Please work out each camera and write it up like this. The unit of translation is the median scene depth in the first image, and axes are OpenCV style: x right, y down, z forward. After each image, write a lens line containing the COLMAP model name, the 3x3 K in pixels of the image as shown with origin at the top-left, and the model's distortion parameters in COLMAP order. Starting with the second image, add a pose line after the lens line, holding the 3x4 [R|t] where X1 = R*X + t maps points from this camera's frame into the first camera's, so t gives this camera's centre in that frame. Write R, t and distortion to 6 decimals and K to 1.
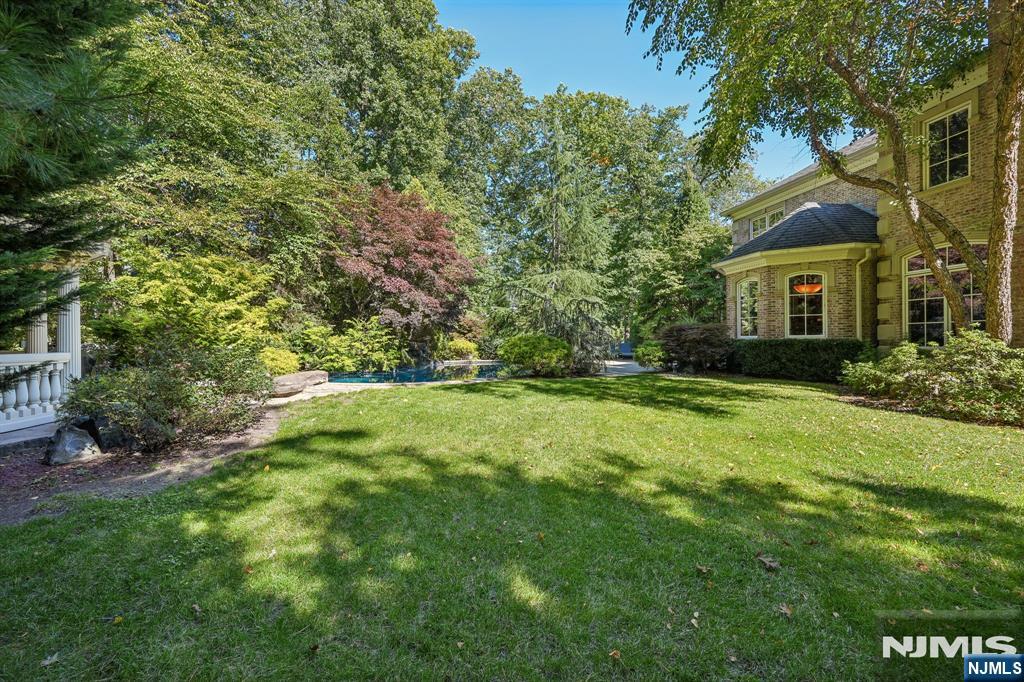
lens RADIAL K [[450.0, 0, 510.0], [0, 450.0, 336.9], [0, 0, 1]] dist [0.001683, 0.002310]
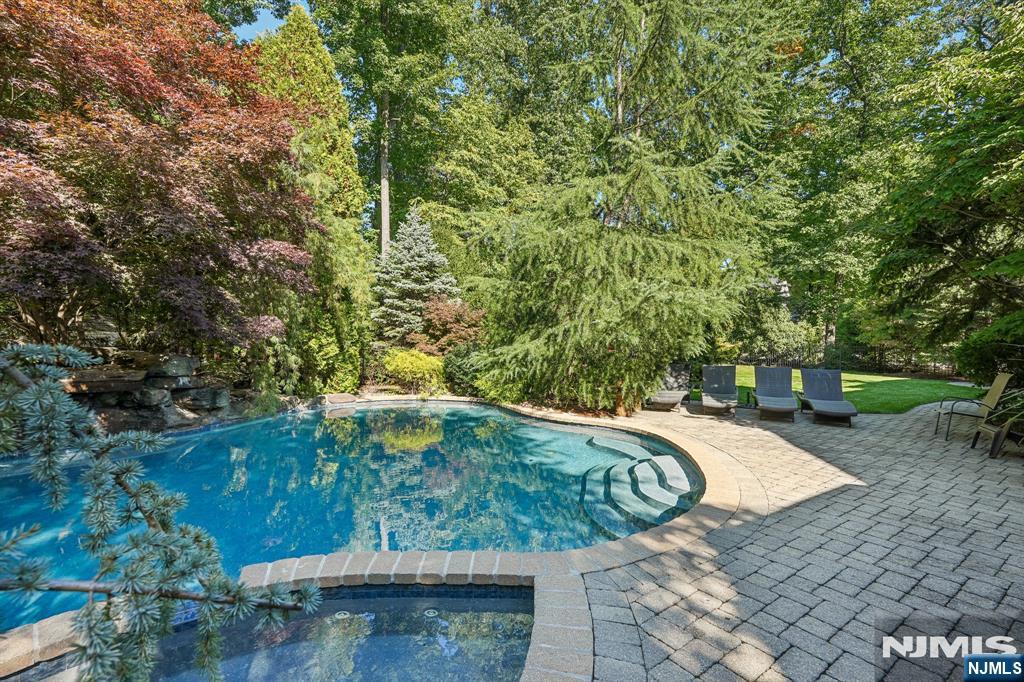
lens RADIAL K [[450.0, 0, 511.6], [0, 450.0, 342.5], [0, 0, 1]] dist [0.001683, 0.002310]
pose [[0.937221, 0.015095, -0.348409, 0.150132], [-0.008739, 0.999766, 0.019808, -0.012410], [0.348627, -0.015519, 0.937133, 0.608963]]
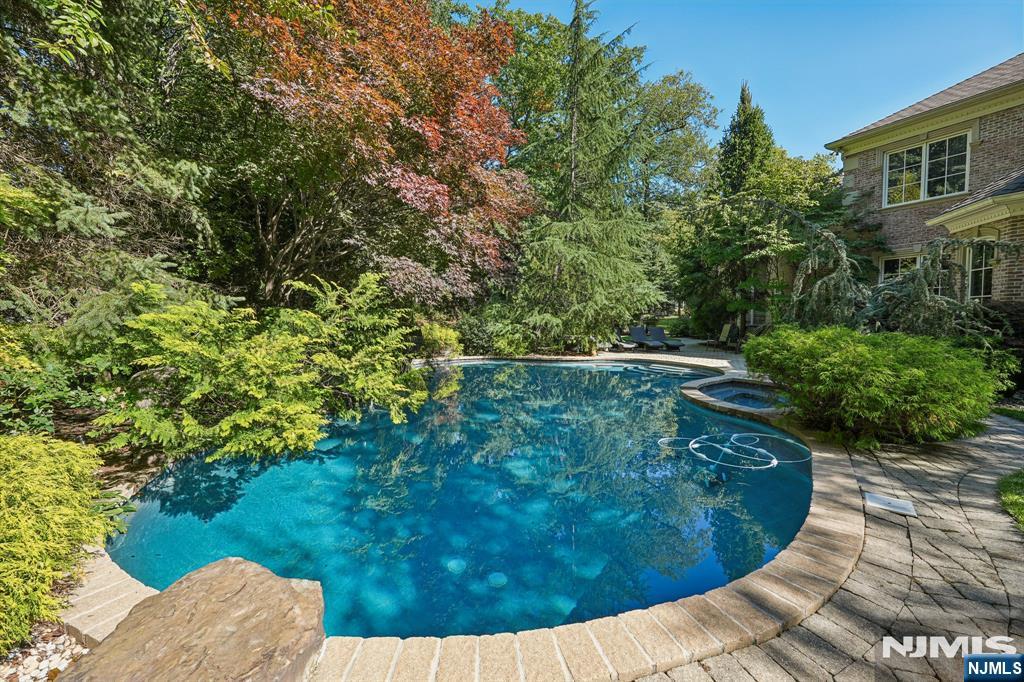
lens RADIAL K [[450.0, 0, 514.9], [0, 450.0, 336.1], [0, 0, 1]] dist [0.001683, 0.002310]
pose [[0.957839, -0.015515, 0.286885, -0.178405], [0.001413, 0.998783, 0.049297, -0.008569], [-0.287301, -0.046813, 0.956696, 0.384684]]
